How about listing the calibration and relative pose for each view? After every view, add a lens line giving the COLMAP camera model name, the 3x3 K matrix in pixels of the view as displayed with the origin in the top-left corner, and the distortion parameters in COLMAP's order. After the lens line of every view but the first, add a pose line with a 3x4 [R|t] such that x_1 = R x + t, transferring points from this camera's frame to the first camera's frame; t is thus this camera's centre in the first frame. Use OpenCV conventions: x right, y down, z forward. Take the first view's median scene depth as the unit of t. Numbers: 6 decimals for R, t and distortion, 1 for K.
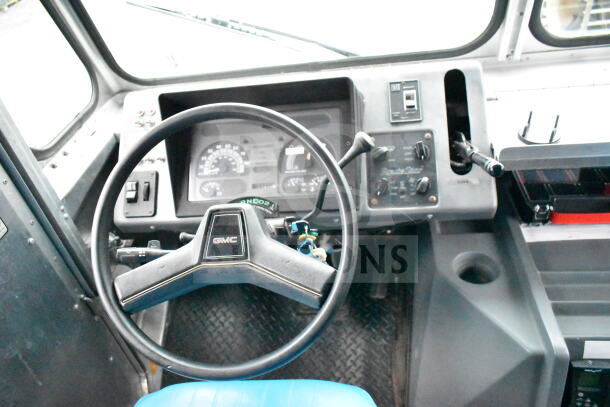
lens RADIAL K [[466.5, 0, 312.7], [0, 466.5, 201.9], [0, 0, 1]] dist [-0.002665, -0.003877]
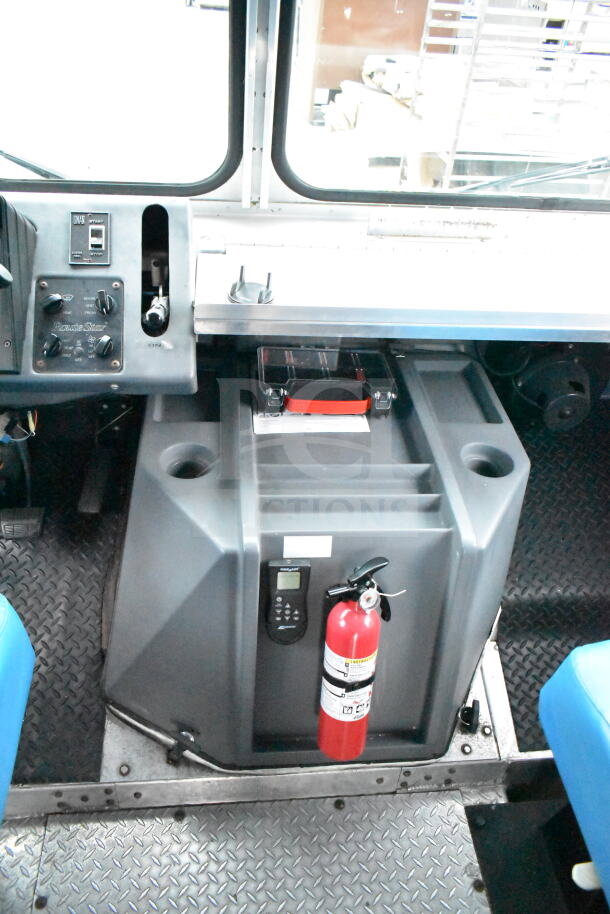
lens RADIAL K [[699.0, 0, 305.0], [0, 699.0, 457.0], [0, 0, 1]] dist [-0.002665, -0.003877]
pose [[0.963538, 0.030381, 0.265841, 0.247676], [-0.040154, 0.998700, 0.031402, 0.098425], [-0.264541, -0.040932, 0.963505, -0.234333]]
